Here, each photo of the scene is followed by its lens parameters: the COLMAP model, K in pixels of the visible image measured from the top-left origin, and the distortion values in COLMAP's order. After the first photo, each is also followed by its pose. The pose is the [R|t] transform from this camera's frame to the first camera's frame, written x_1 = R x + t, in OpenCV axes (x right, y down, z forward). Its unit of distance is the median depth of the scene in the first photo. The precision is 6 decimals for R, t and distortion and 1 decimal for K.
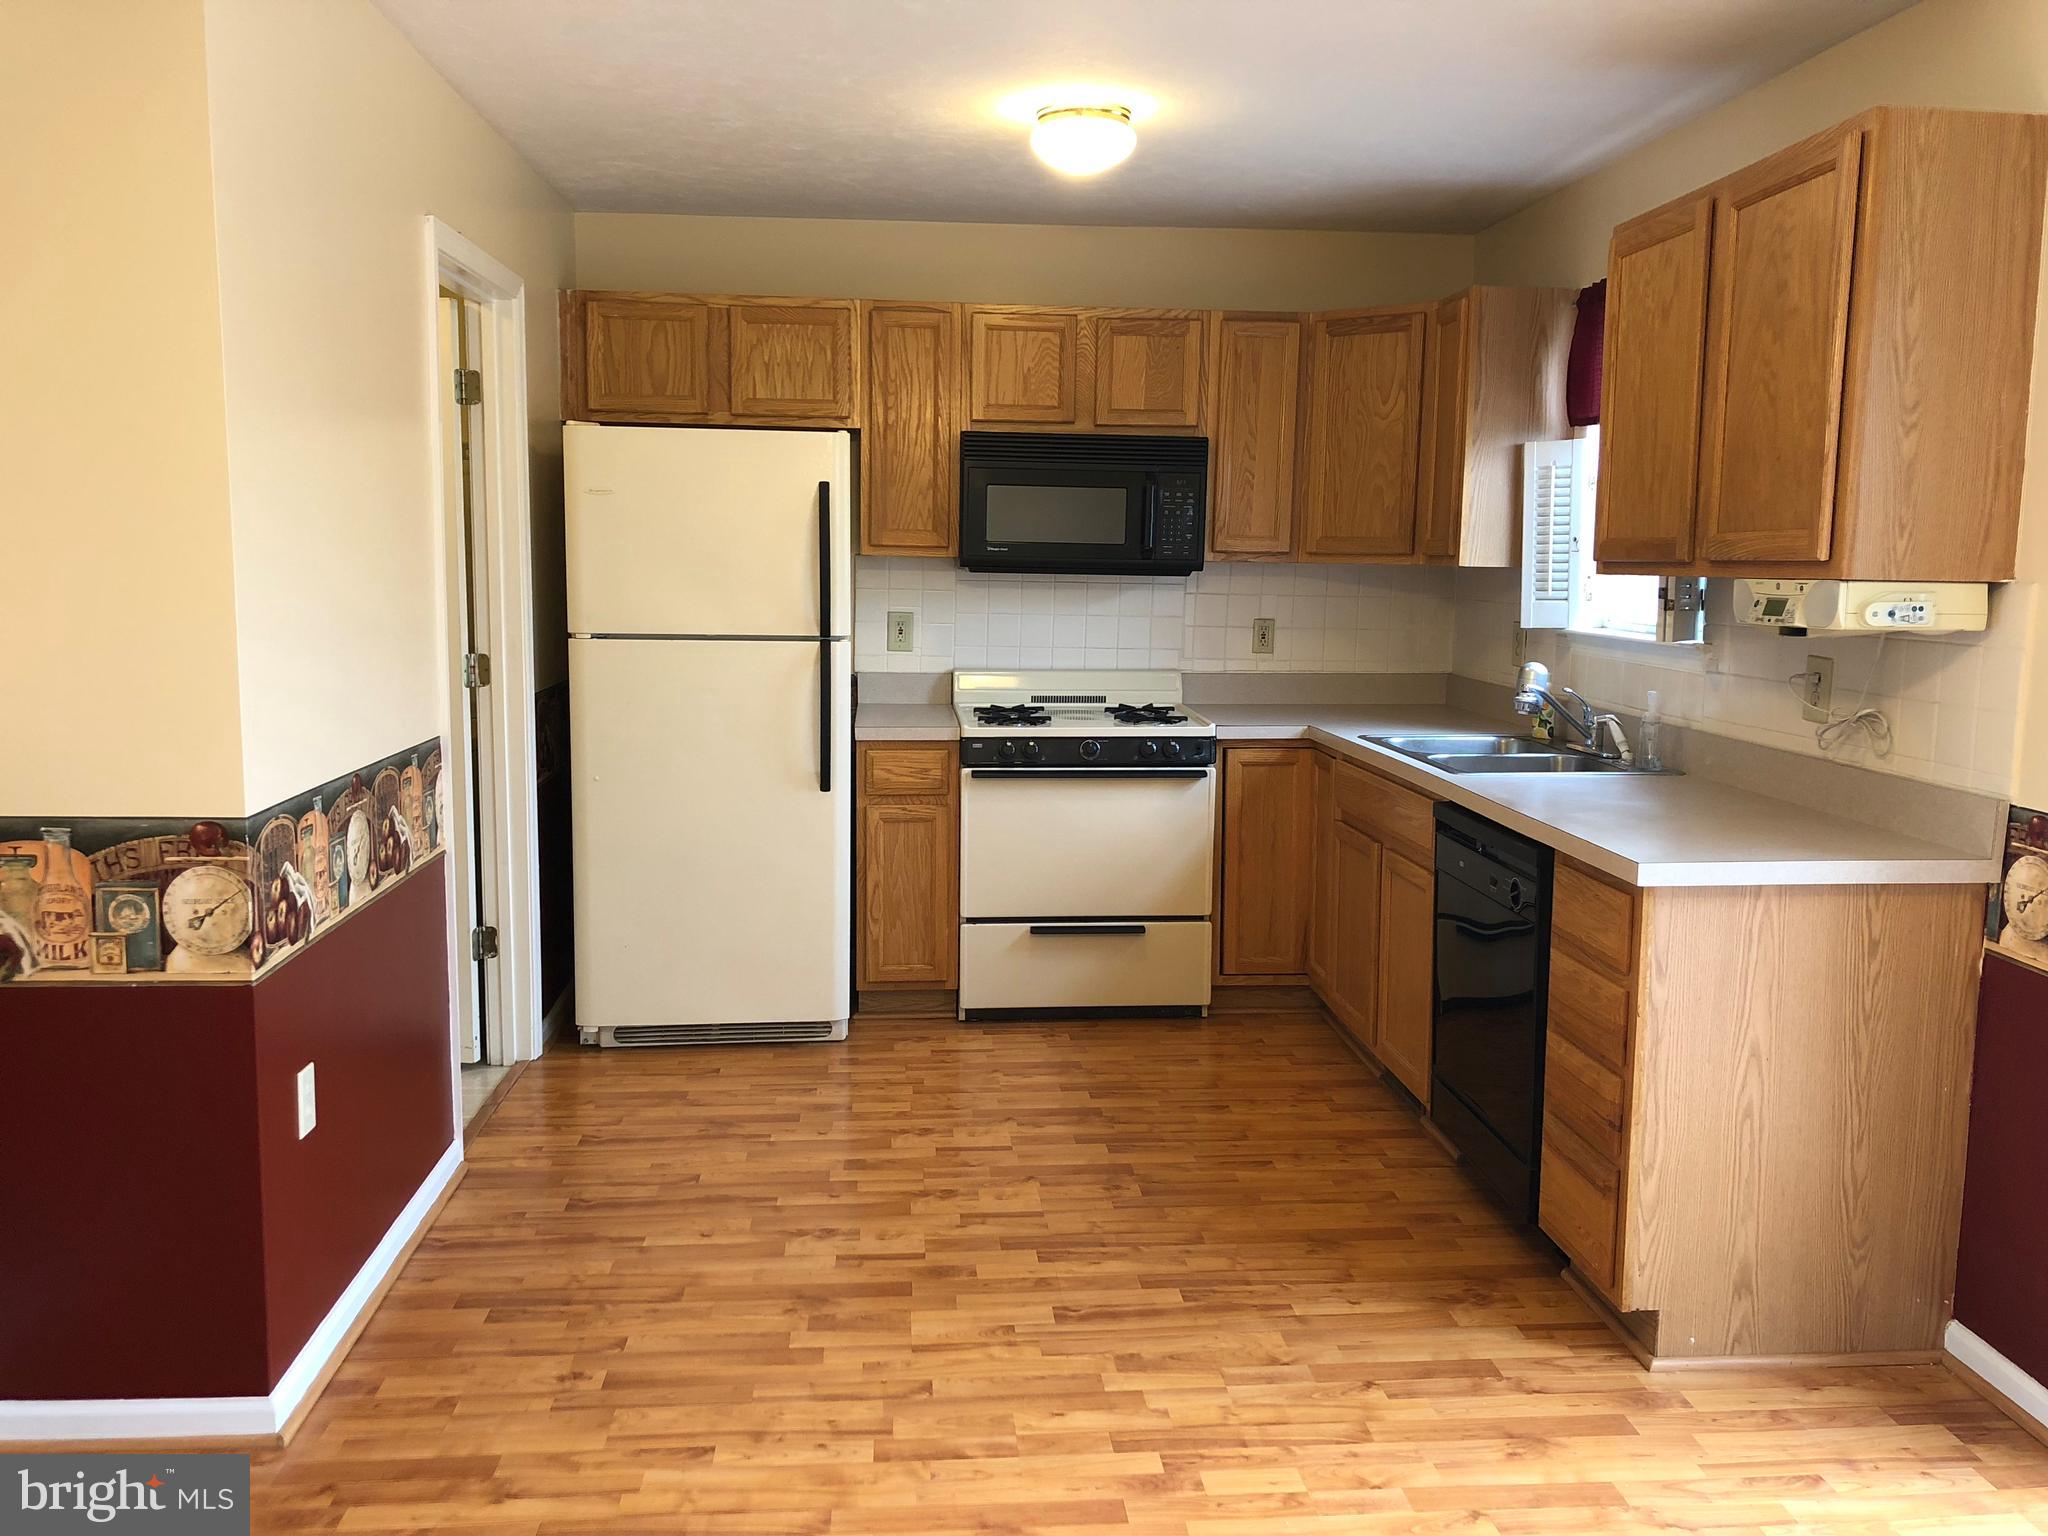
lens RADIAL K [[1681.7, 0, 1024.0], [0, 1681.7, 763.7], [0, 0, 1]] dist [0.040444, -0.045972]
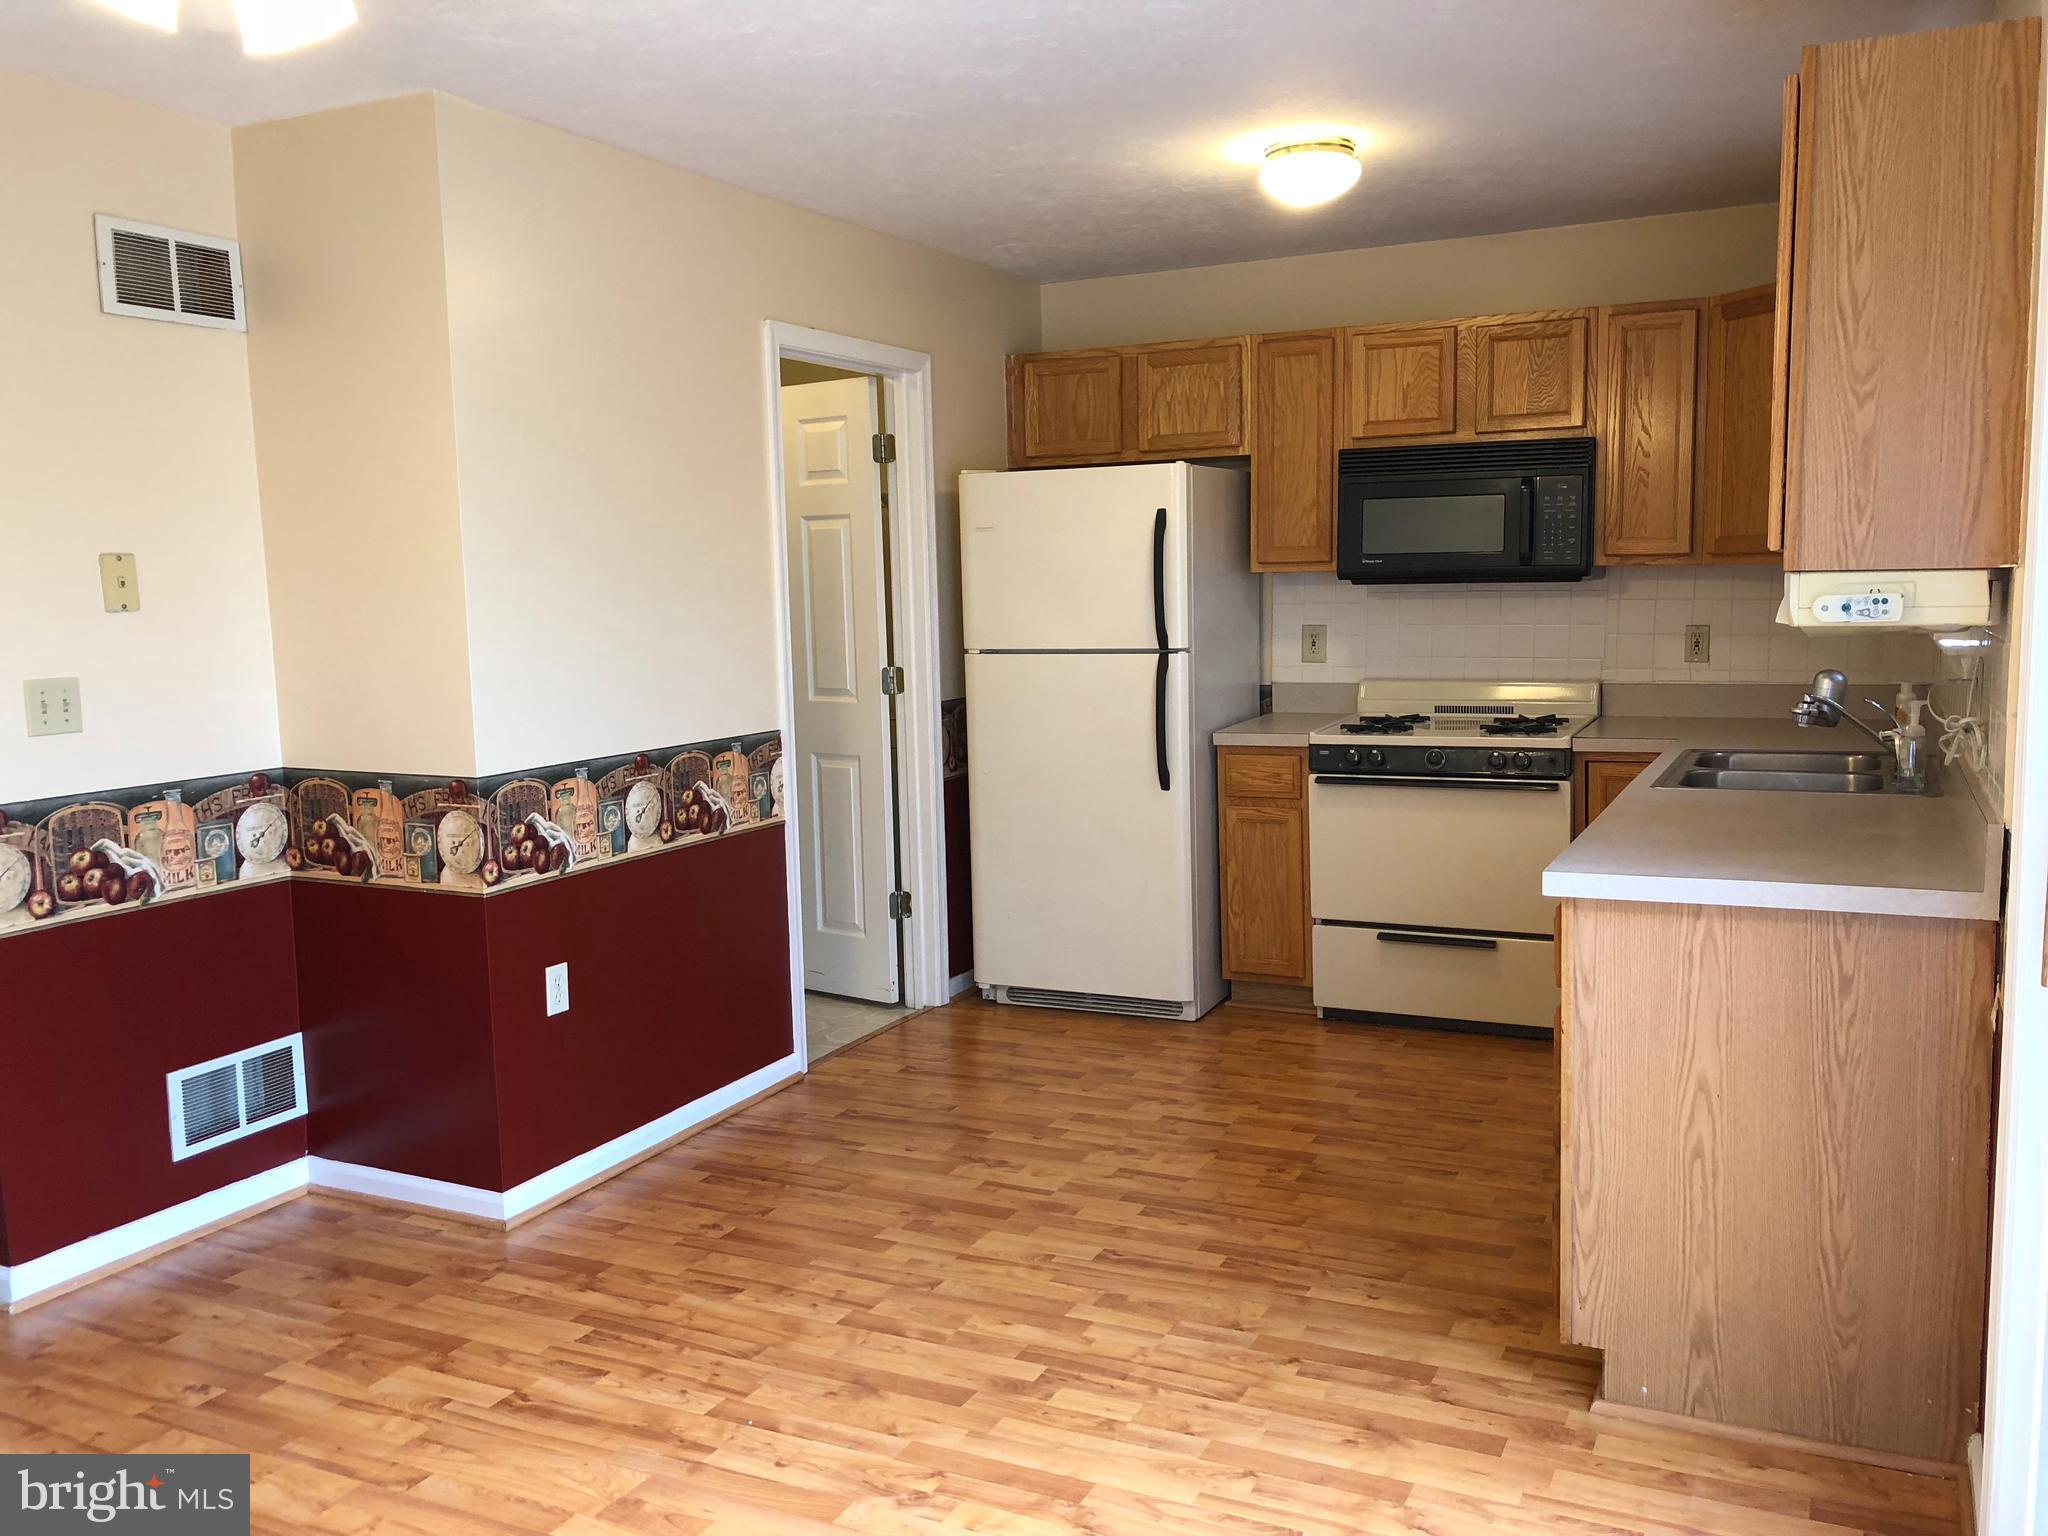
lens RADIAL K [[1681.7, 0, 1021.1], [0, 1681.7, 763.5], [0, 0, 1]] dist [0.040444, -0.045972]
pose [[0.857630, 0.024794, -0.513669, 0.428013], [-0.031073, 0.999510, -0.003636, 0.007119], [0.513327, 0.019079, 0.857981, 0.012466]]
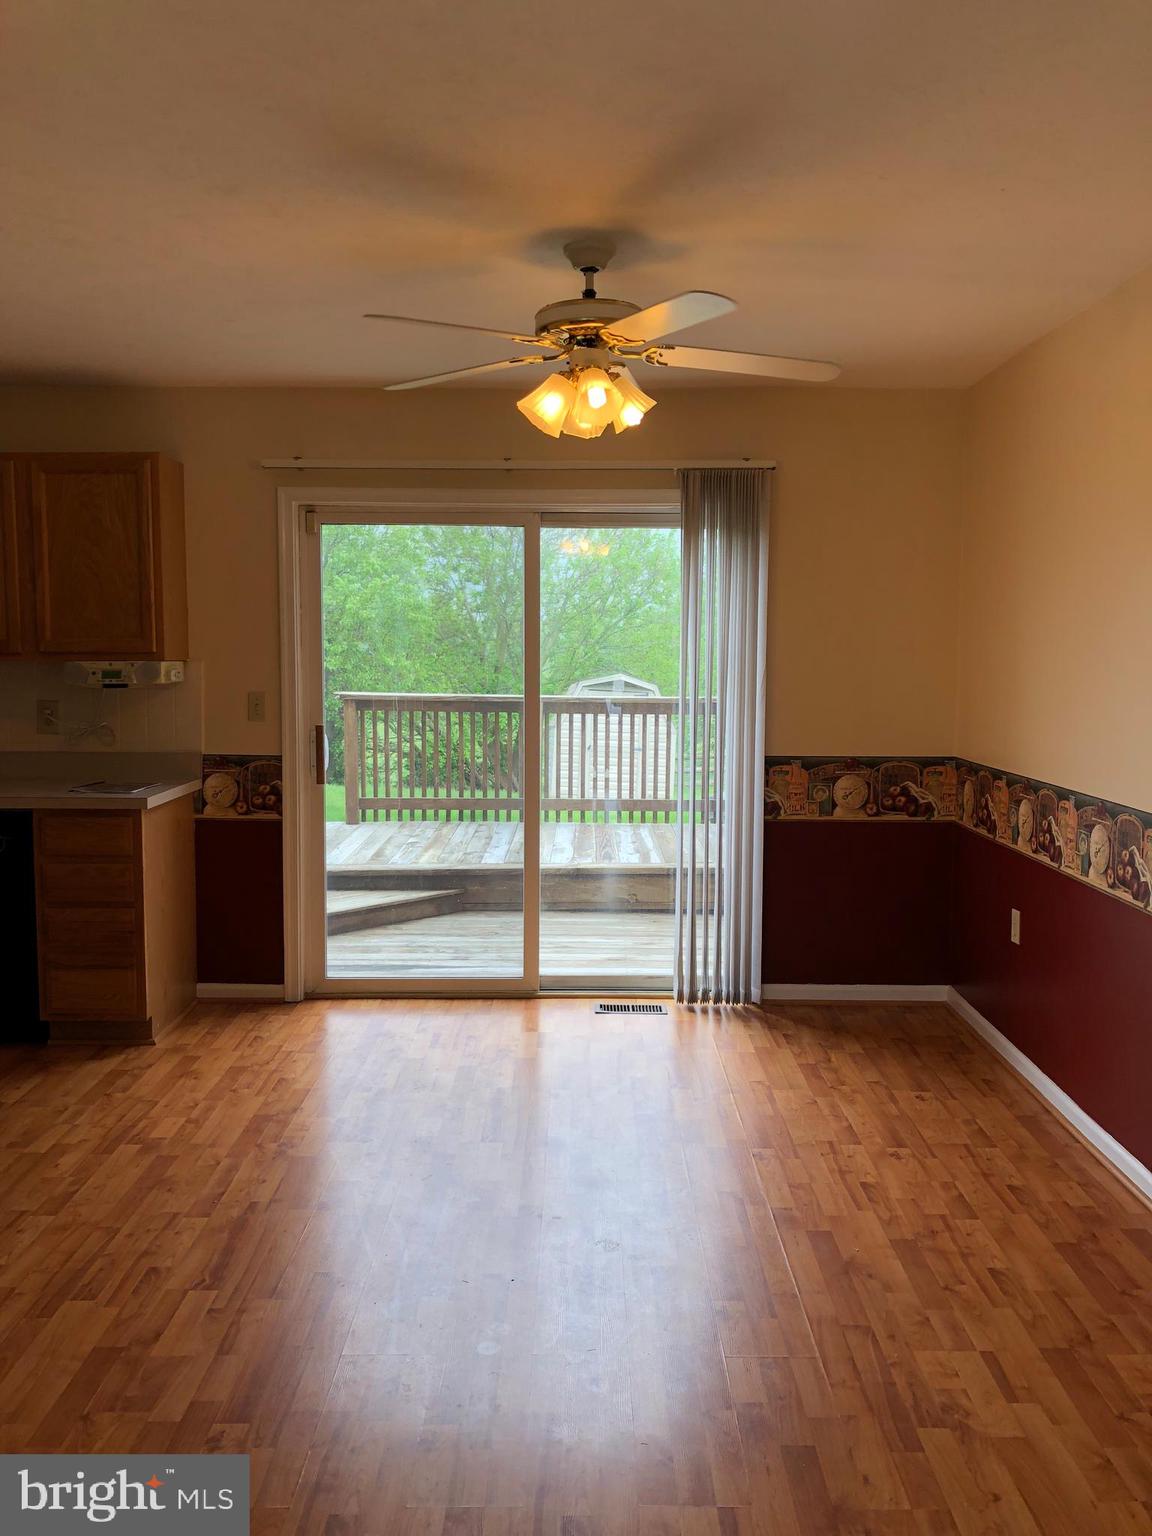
lens RADIAL K [[1261.2, 0, 579.9], [0, 1261.2, 761.0], [0, 0, 1]] dist [0.040444, -0.045972]
pose [[0.081243, -0.099507, 0.991715, -0.809804], [0.121455, 0.988577, 0.089243, -0.043180], [-0.989267, 0.113199, 0.092400, 0.229111]]
